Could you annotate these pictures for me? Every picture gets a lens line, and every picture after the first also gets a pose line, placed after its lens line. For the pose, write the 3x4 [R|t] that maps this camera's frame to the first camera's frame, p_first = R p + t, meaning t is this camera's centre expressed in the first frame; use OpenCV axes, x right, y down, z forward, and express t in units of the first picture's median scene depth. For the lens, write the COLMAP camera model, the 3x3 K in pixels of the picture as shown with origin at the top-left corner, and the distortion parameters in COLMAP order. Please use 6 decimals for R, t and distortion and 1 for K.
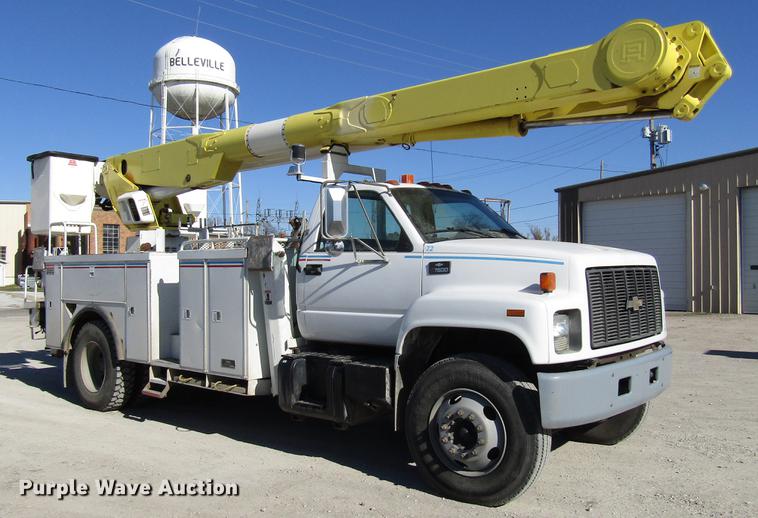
lens RADIAL K [[728.5, 0, 379.0], [0, 728.5, 259.0], [0, 0, 1]] dist [-0.023343, -0.012567]
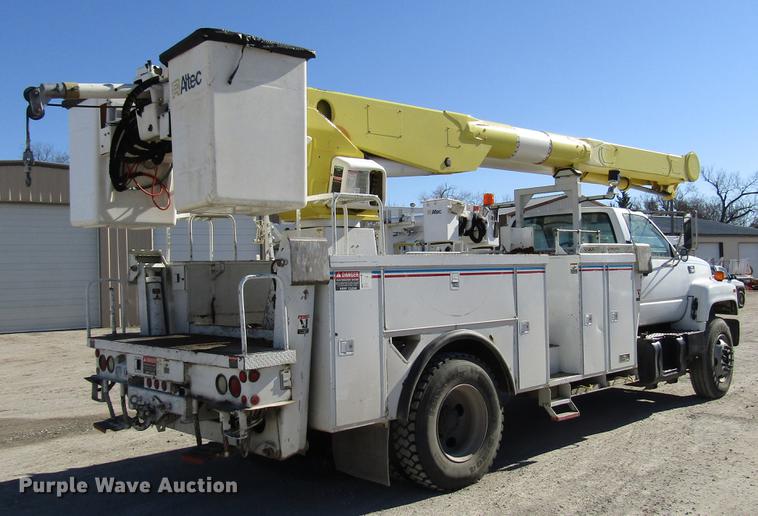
lens RADIAL K [[728.5, 0, 379.0], [0, 728.5, 258.0], [0, 0, 1]] dist [-0.023343, -0.012567]
pose [[0.088133, 0.024233, 0.995814, -1.195510], [0.011772, 0.999609, -0.025368, 0.014389], [-0.996039, 0.013959, 0.087814, 1.135225]]
